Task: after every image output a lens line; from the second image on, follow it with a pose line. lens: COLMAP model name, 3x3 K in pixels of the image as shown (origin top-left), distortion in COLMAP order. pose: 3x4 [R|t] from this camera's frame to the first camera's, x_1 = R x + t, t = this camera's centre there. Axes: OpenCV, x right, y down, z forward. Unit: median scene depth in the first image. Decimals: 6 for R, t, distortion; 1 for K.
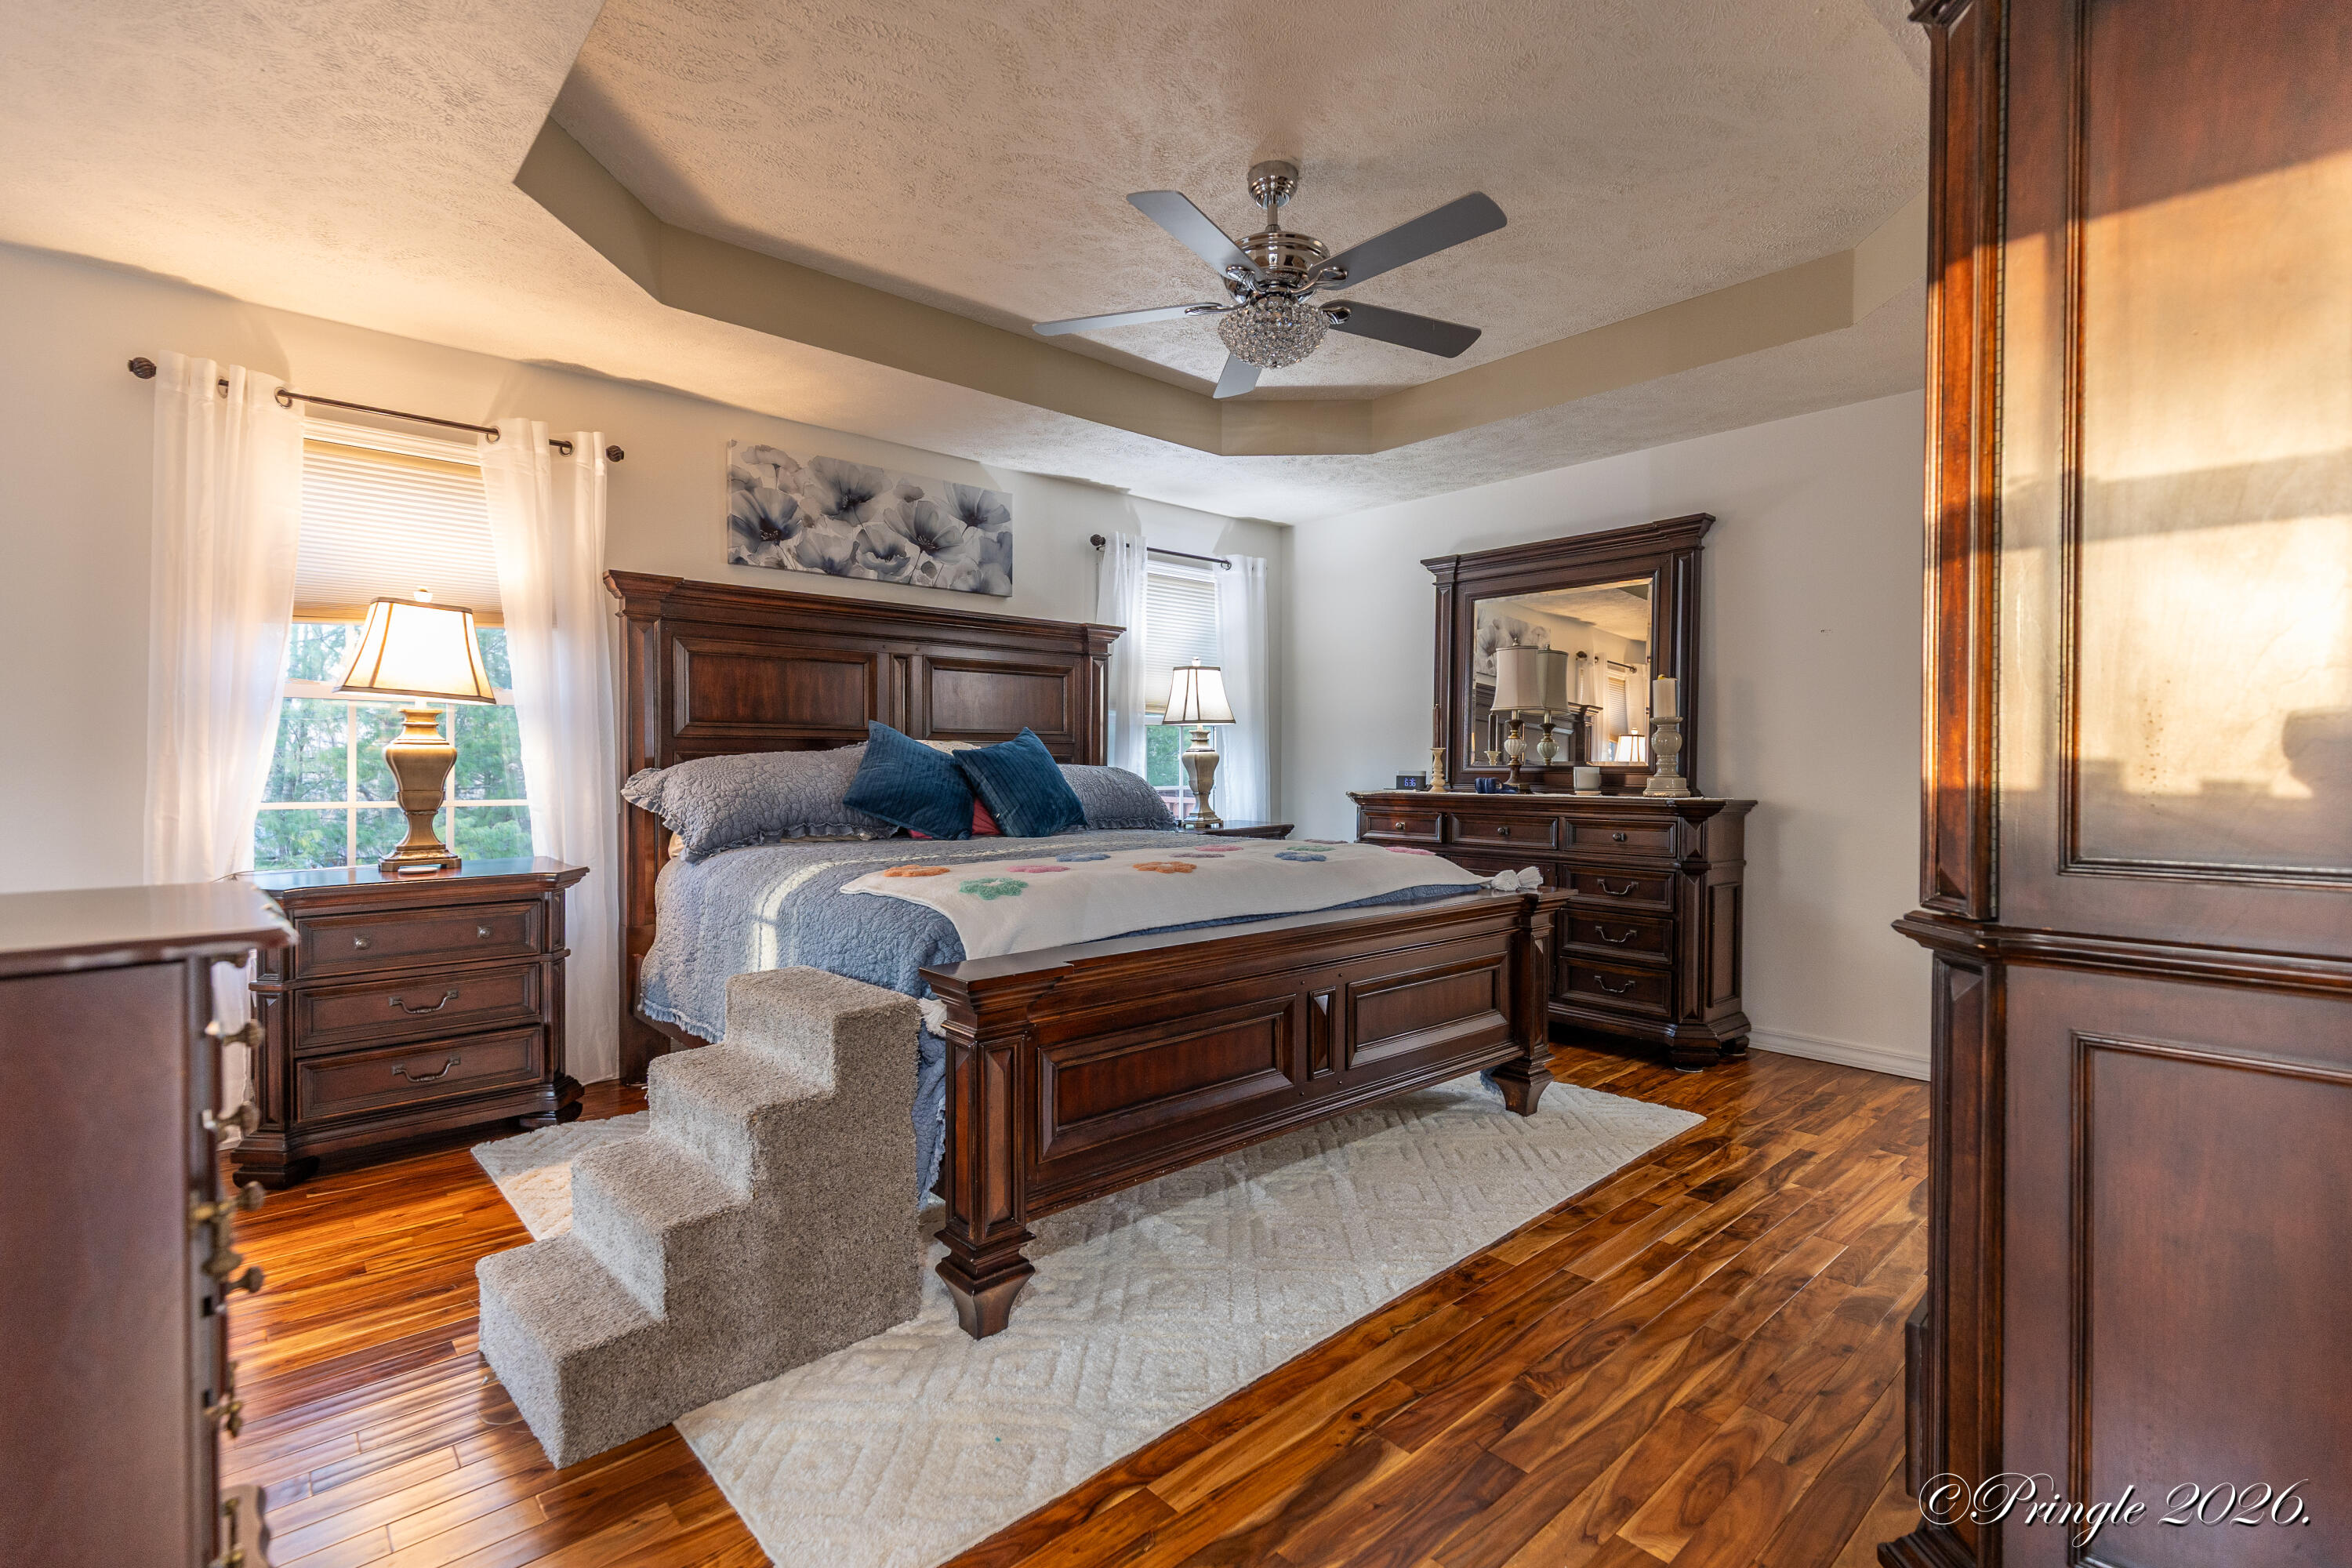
lens RADIAL K [[1071.4, 0, 1182.5], [0, 1071.4, 771.6], [0, 0, 1]] dist [0.003364, 0.000189]
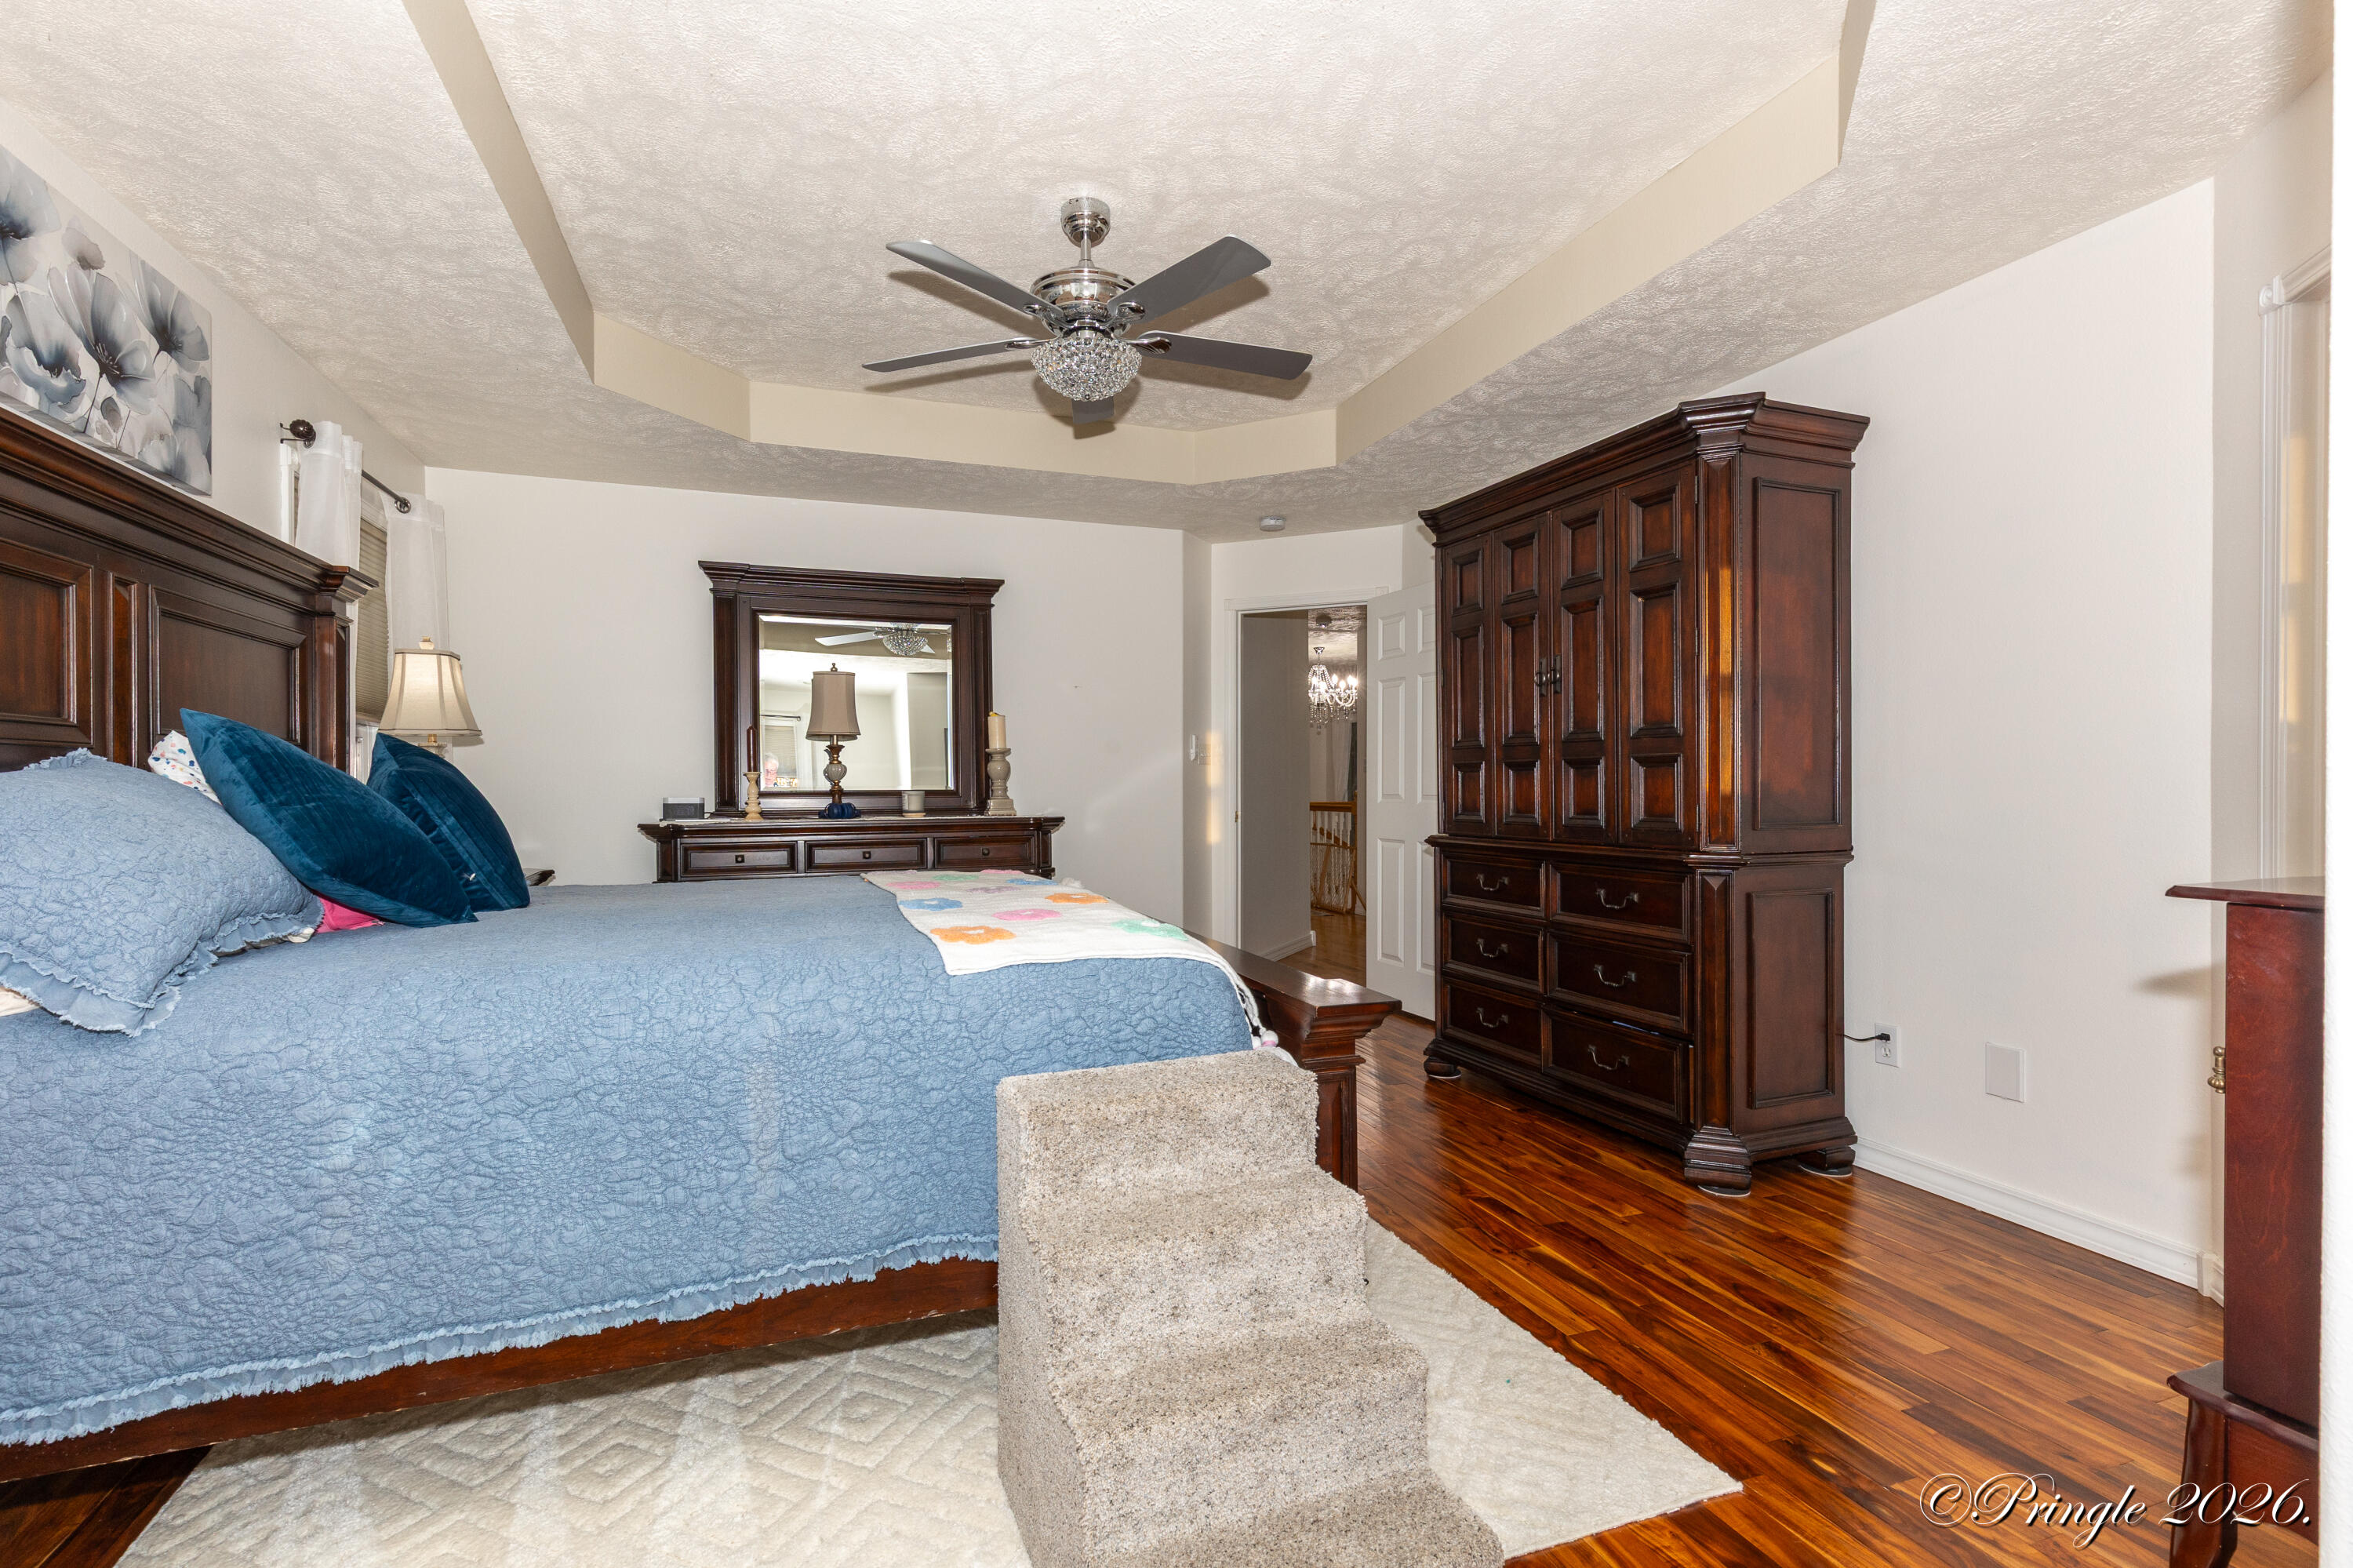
lens RADIAL K [[1077.5, 0, 1176.5], [0, 1077.5, 784.0], [0, 0, 1]] dist [0.000979, -0.000425]
pose [[0.376518, -0.001651, 0.926408, -0.555044], [0.010667, 0.999940, -0.002554, -0.005759], [-0.926348, 0.010844, 0.376513, 0.360360]]
